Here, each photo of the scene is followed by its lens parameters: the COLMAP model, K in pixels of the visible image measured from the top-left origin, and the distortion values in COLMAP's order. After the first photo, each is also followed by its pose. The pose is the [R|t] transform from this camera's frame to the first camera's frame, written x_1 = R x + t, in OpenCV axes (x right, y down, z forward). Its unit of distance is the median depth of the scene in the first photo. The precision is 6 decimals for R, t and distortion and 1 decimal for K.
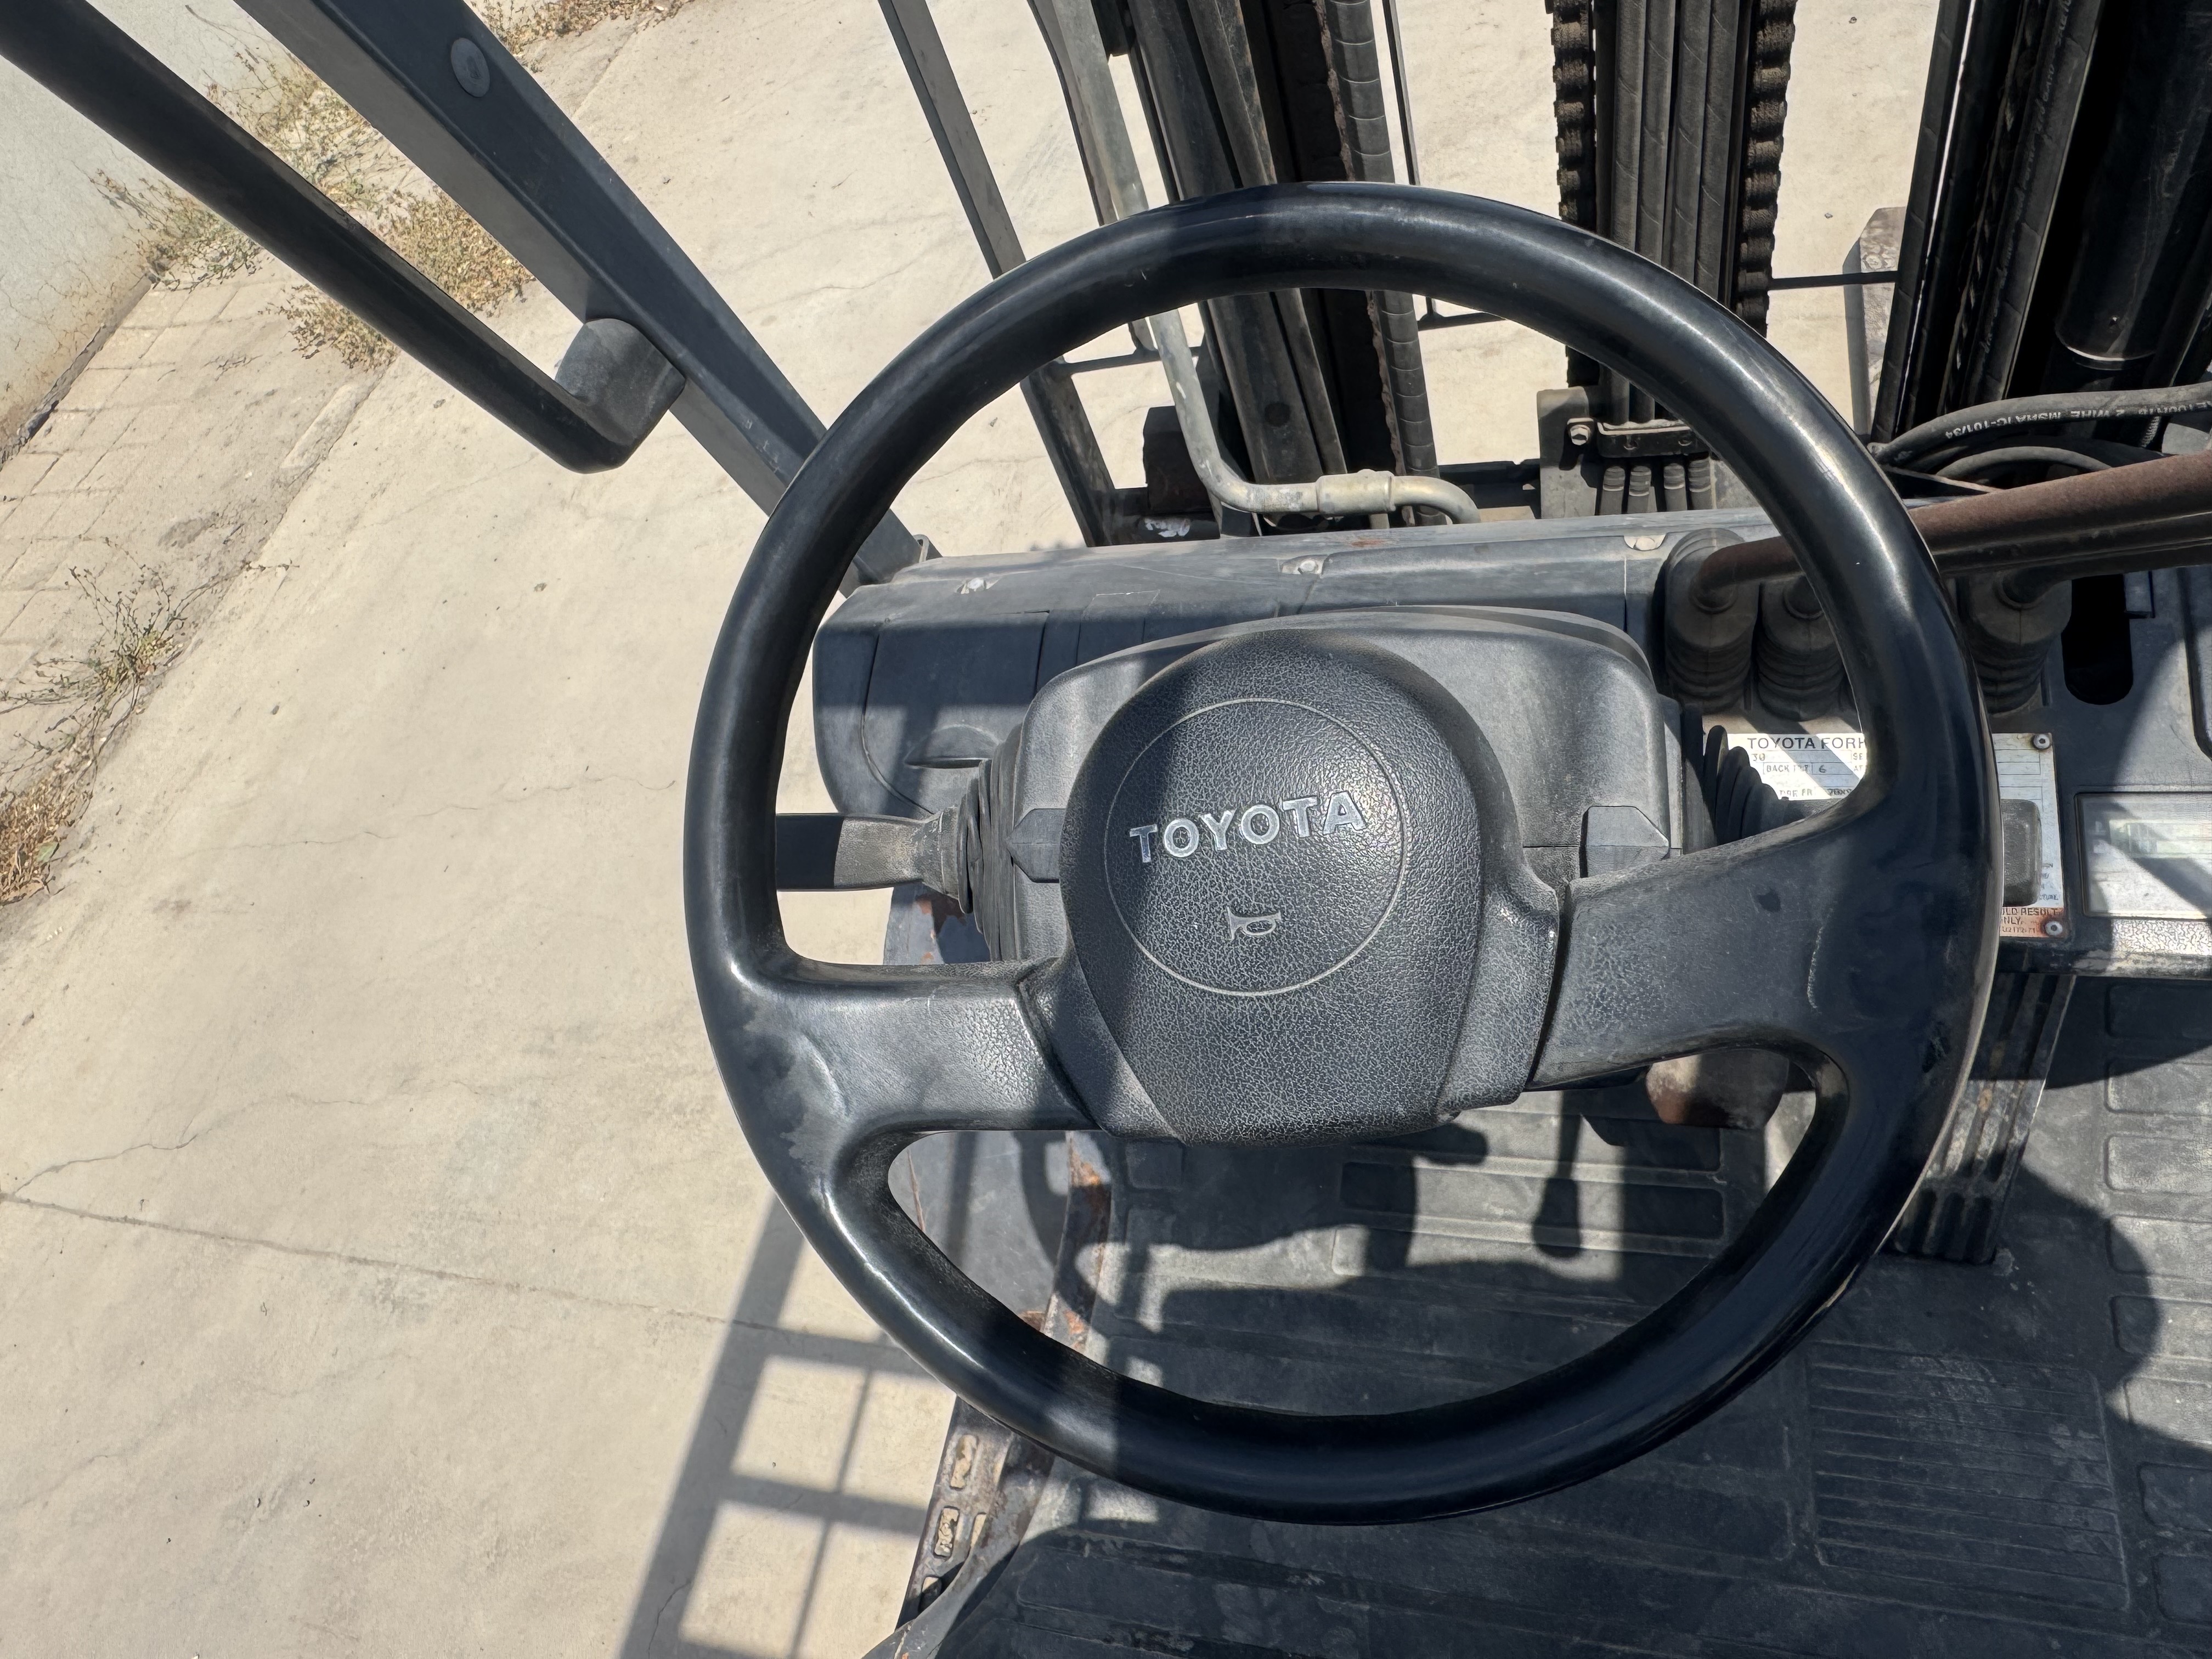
lens RADIAL K [[1509.4, 0, 1106.0], [0, 1509.4, 829.5], [0, 0, 1]] dist [0.002867, 0.001584]
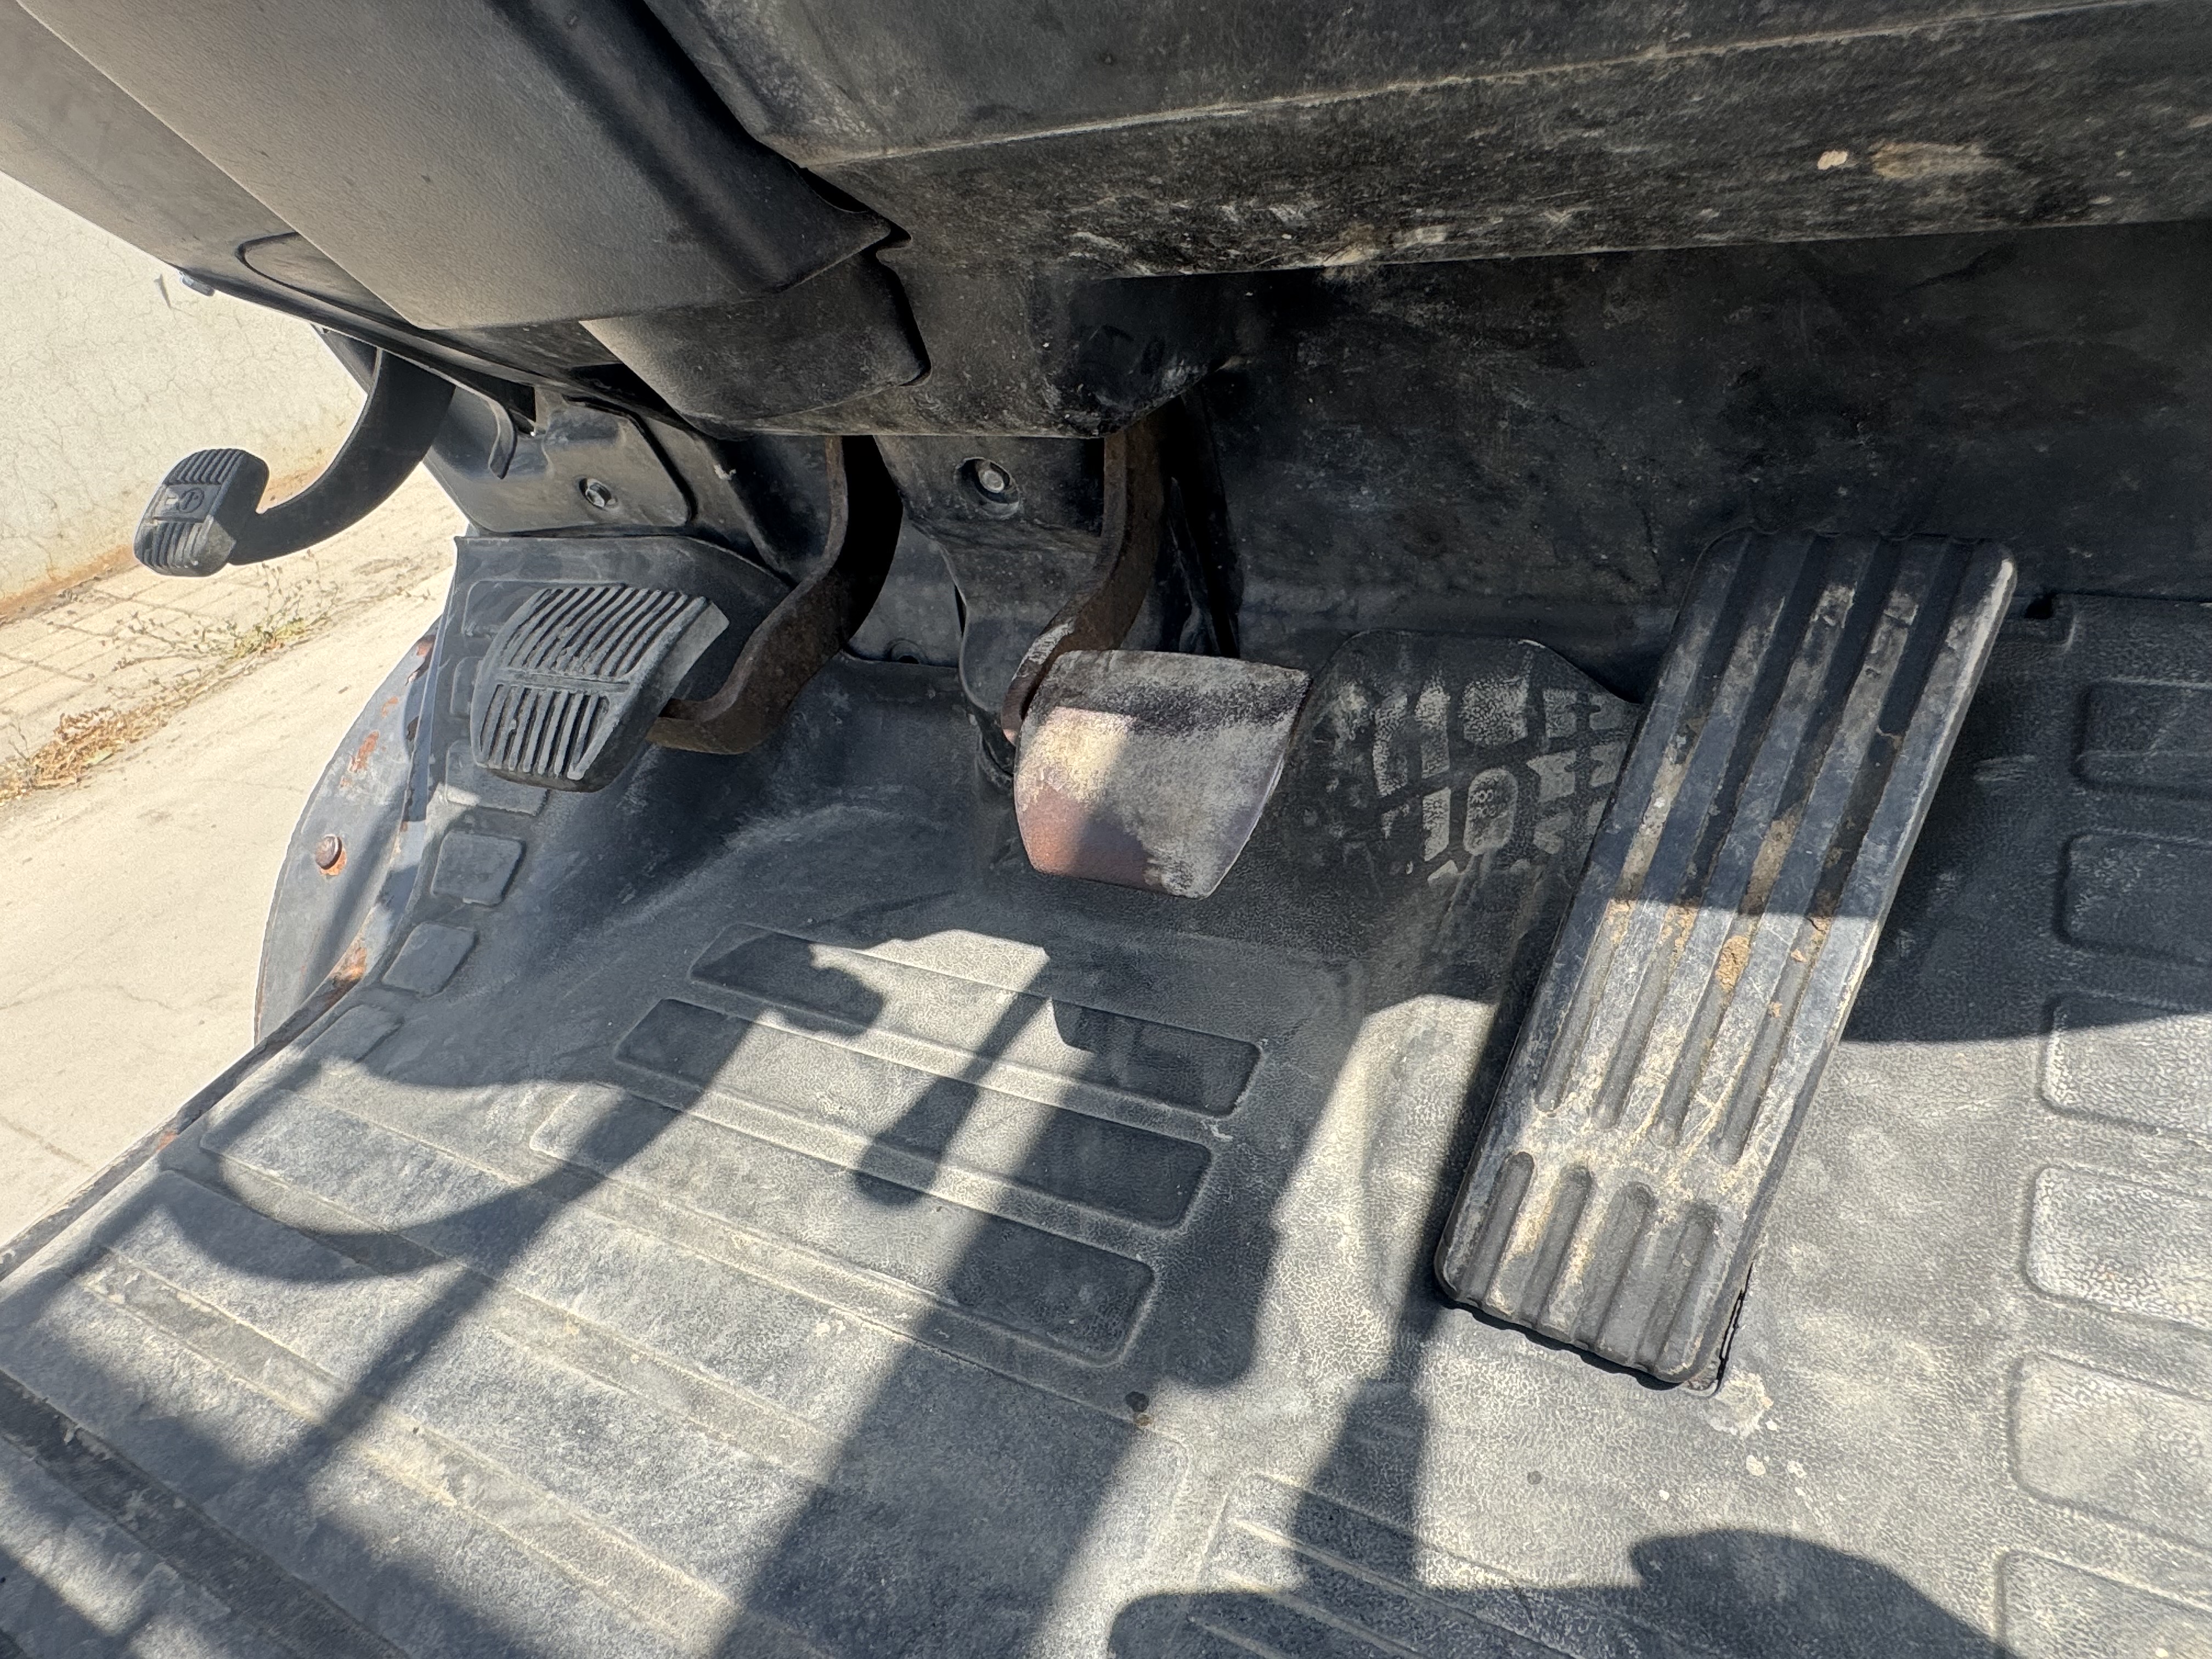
lens RADIAL K [[1264.7, 0, 1109.2], [0, 1264.7, 830.8], [0, 0, 1]] dist [0.000553, 0.000884]
pose [[0.961316, 0.232284, -0.148041, 0.443367], [-0.262269, 0.936143, -0.234205, 0.267125], [0.084185, 0.263972, 0.960849, 0.612249]]
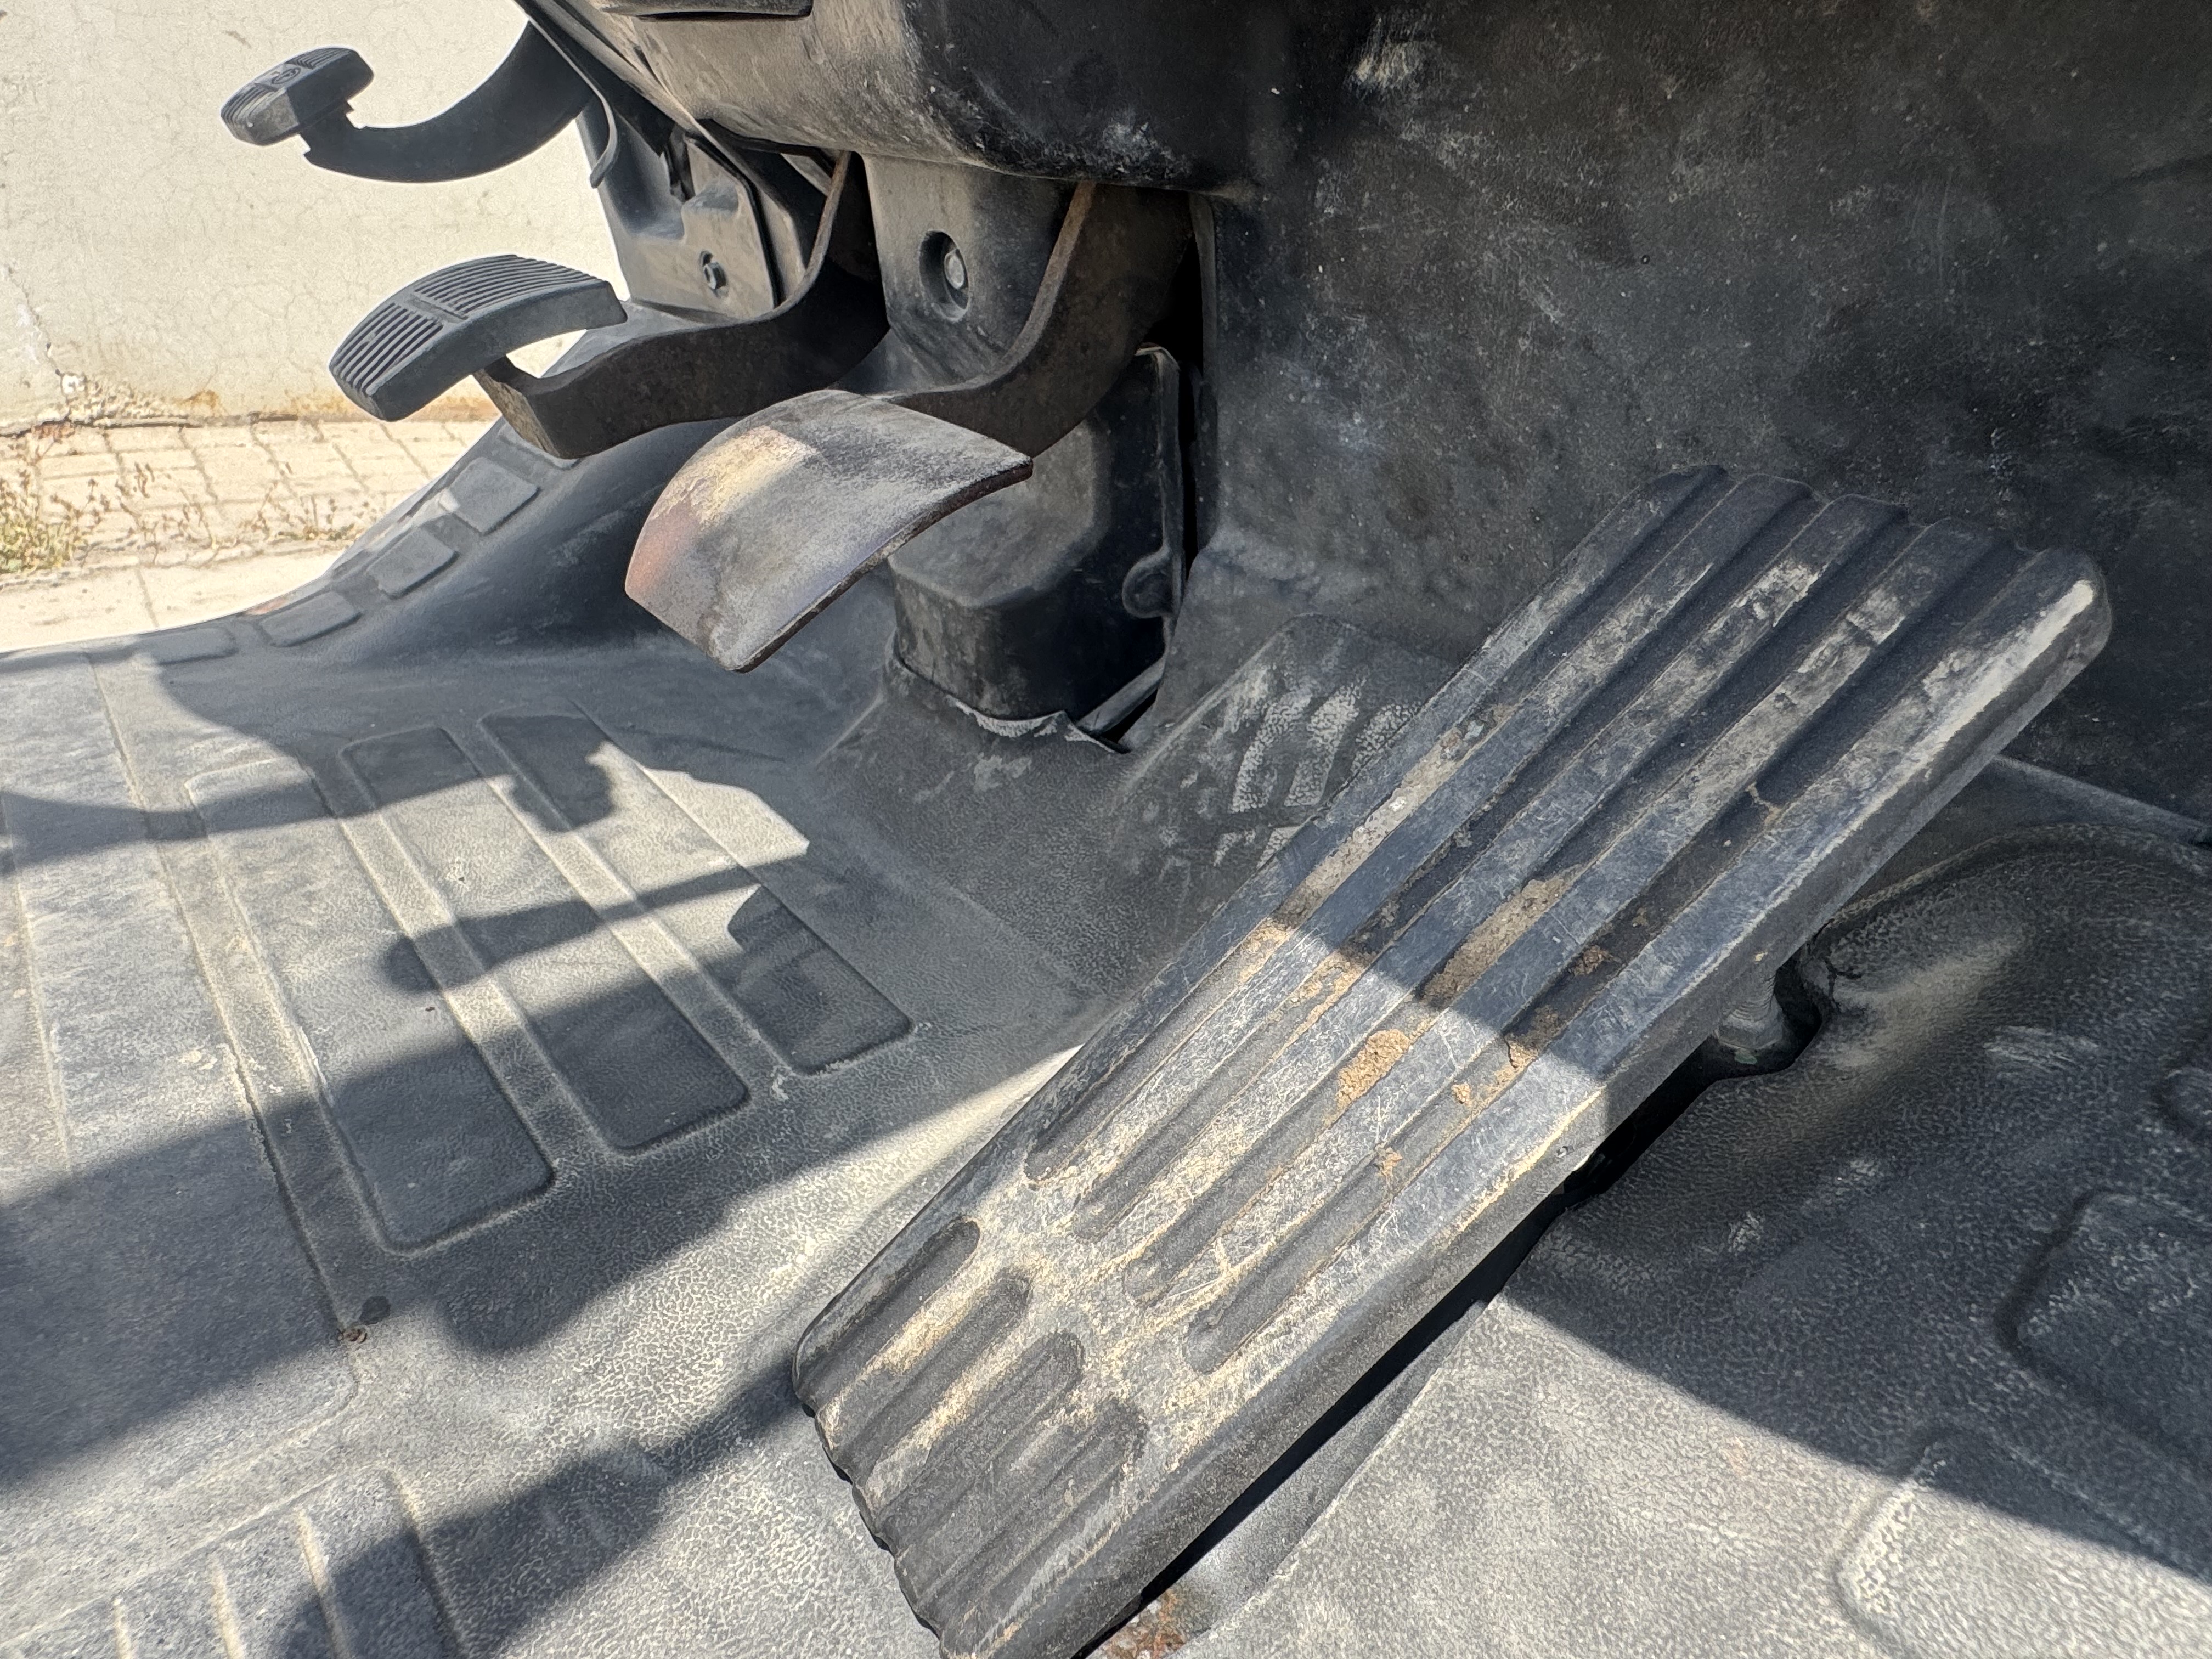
lens RADIAL K [[1267.6, 0, 1106.0], [0, 1267.6, 829.5], [0, 0, 1]] dist [0.000440, -0.002882]
pose [[0.725734, 0.574429, -0.378604, 0.590138], [-0.675945, 0.697825, -0.236937, 0.225404], [0.128096, 0.427869, 0.894718, 0.764708]]
